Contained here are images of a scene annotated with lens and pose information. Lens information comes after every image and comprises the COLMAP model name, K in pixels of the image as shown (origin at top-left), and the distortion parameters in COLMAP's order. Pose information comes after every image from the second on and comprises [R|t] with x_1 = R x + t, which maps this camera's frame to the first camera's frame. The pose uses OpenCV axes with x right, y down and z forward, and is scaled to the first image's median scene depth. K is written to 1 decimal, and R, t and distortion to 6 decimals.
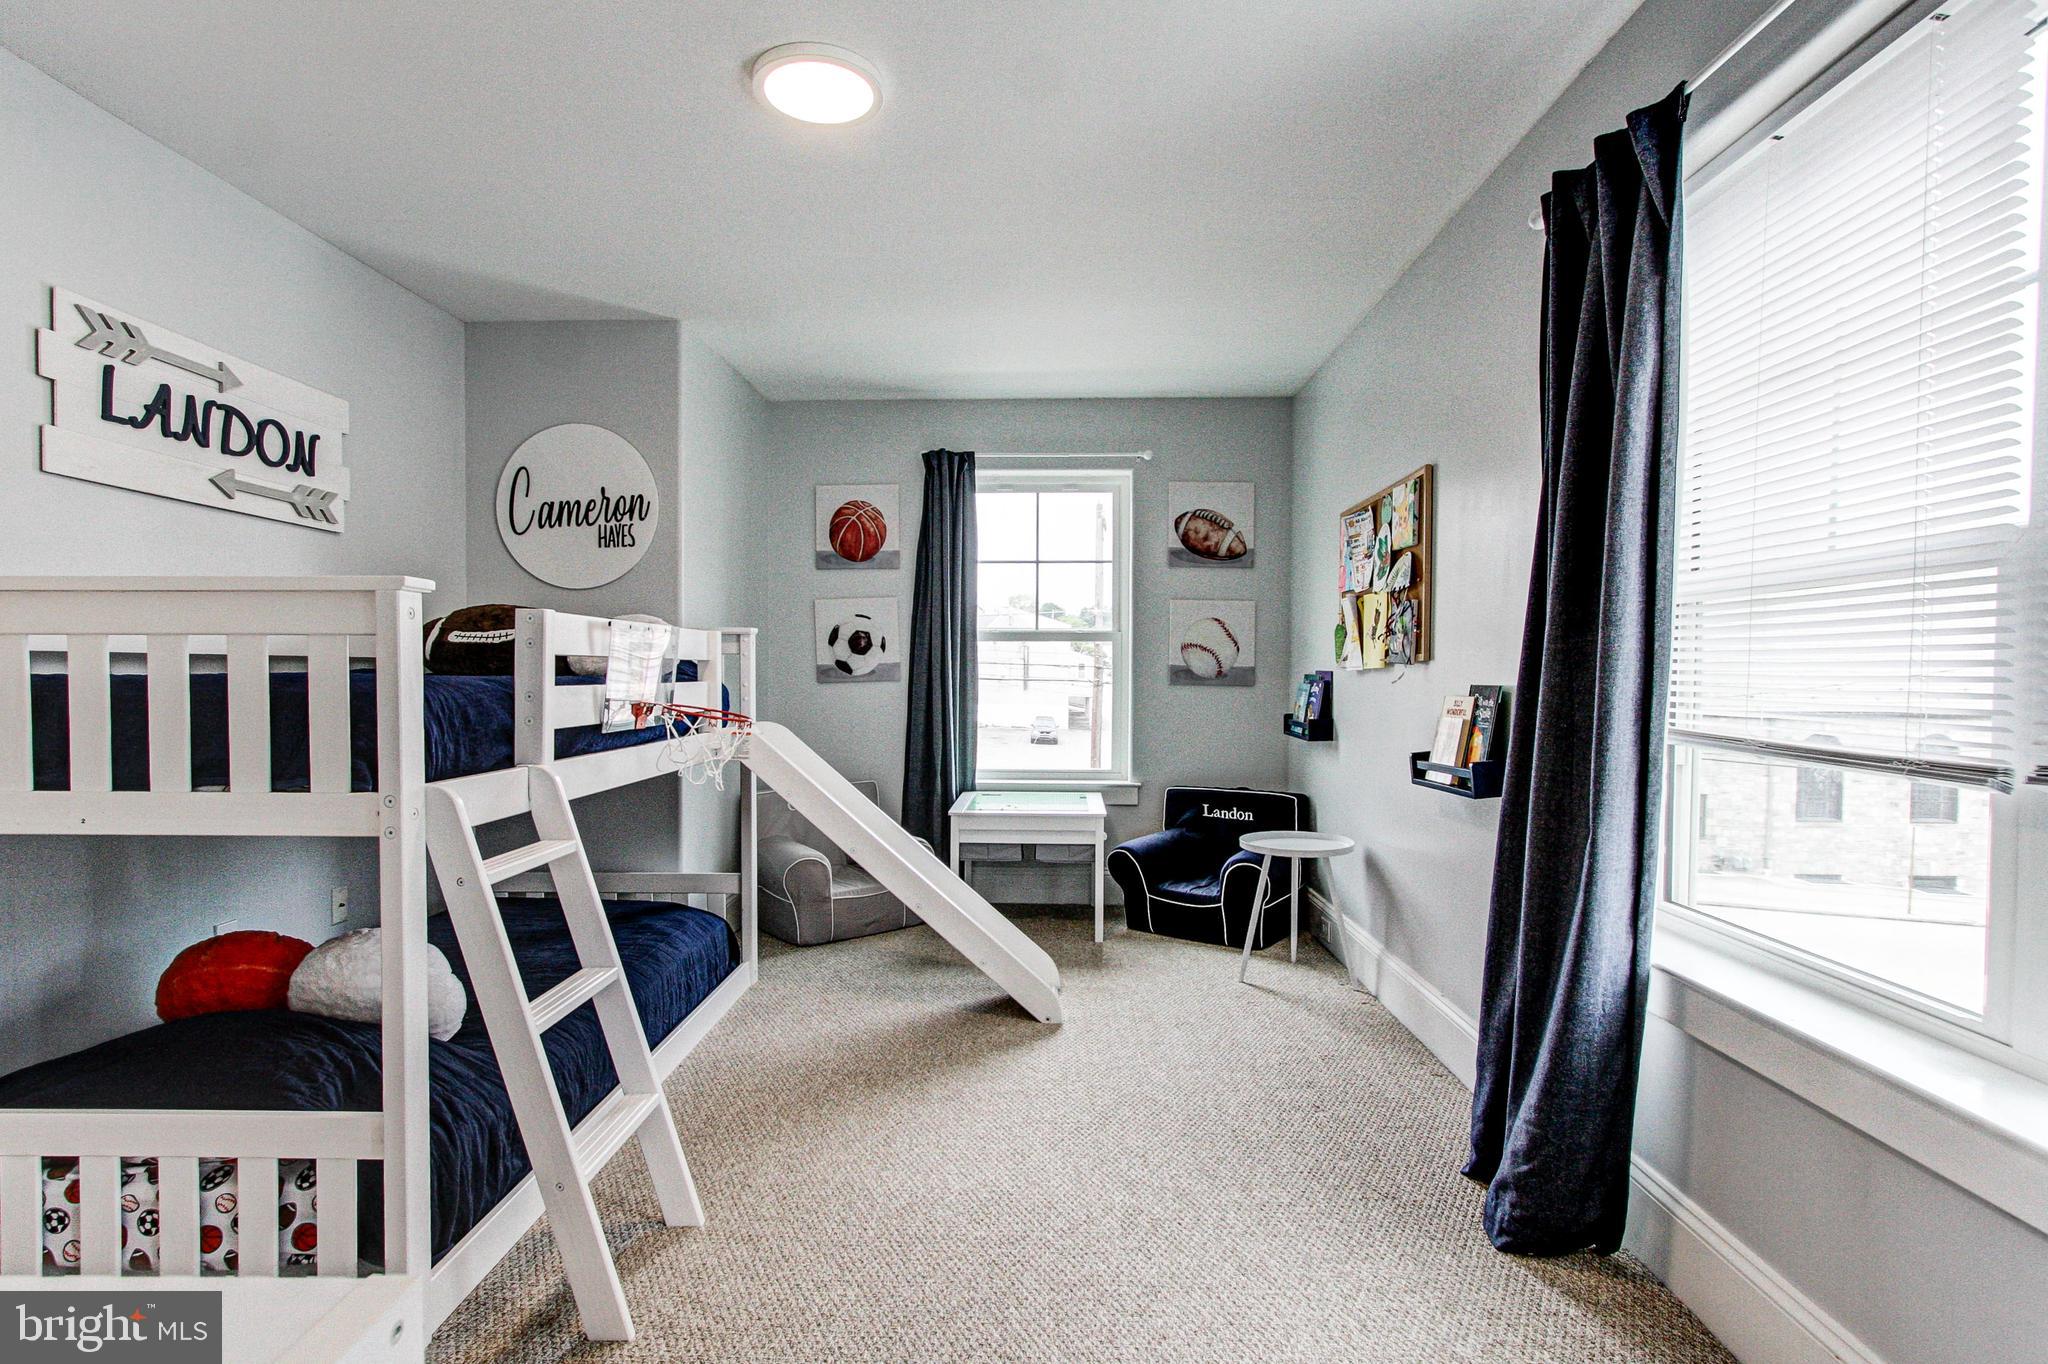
lens RADIAL K [[996.3, 0, 1017.7], [0, 996.3, 696.6], [0, 0, 1]] dist [0.000000, 0.001071]
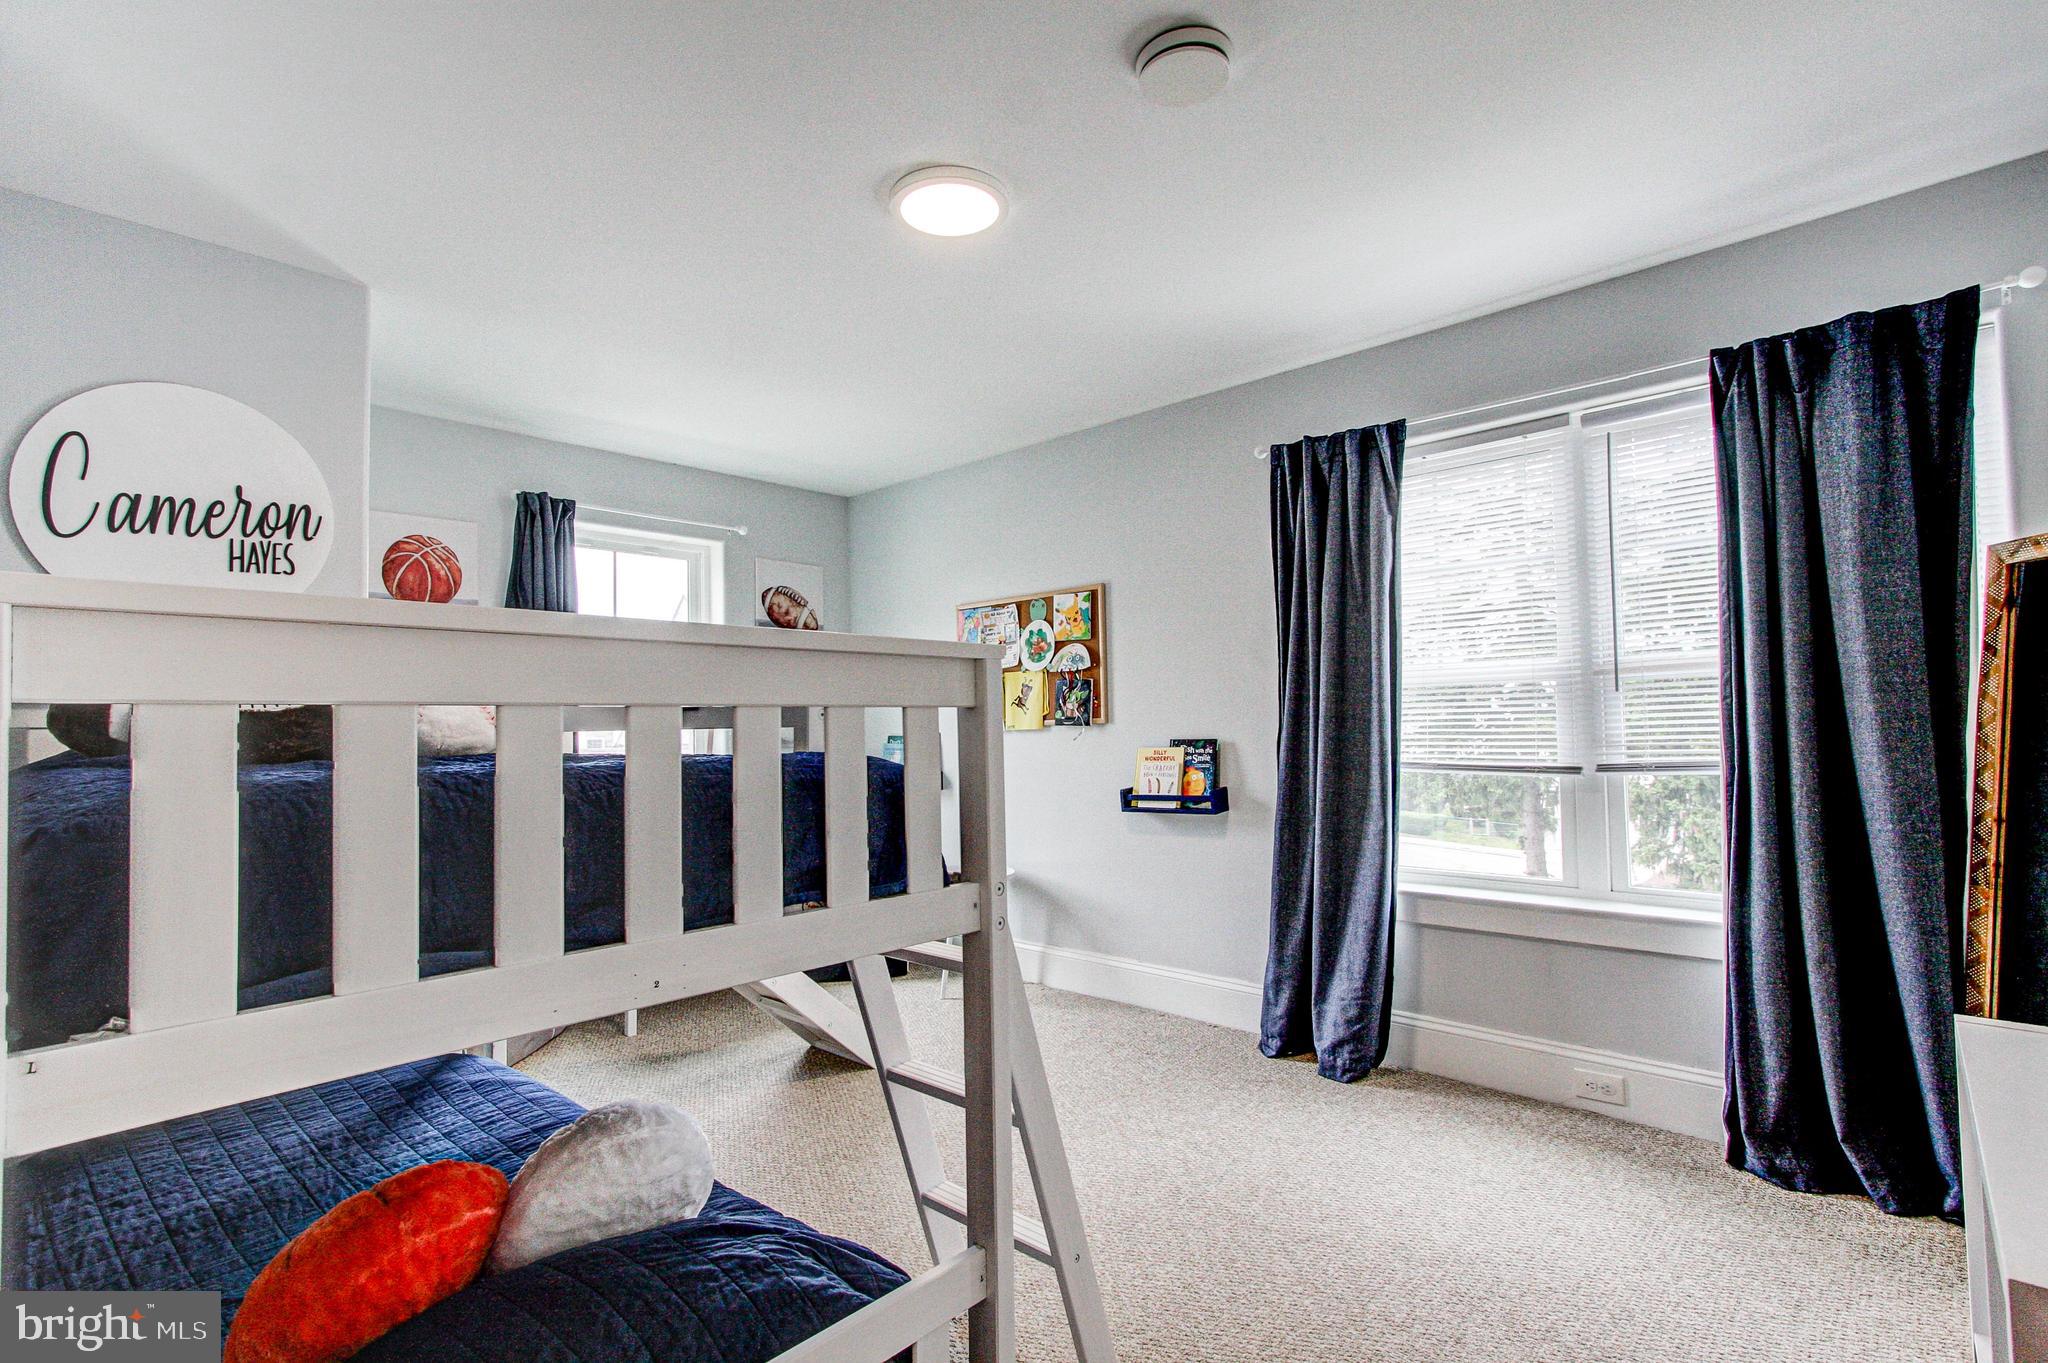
lens RADIAL K [[935.7, 0, 1015.6], [0, 935.7, 693.1], [0, 0, 1]] dist [-0.017572, 0.000496]
pose [[0.662463, 0.010510, 0.749021, -0.535816], [0.039789, 0.997996, -0.049194, -0.014833], [-0.748038, 0.062392, 0.660717, 0.188058]]
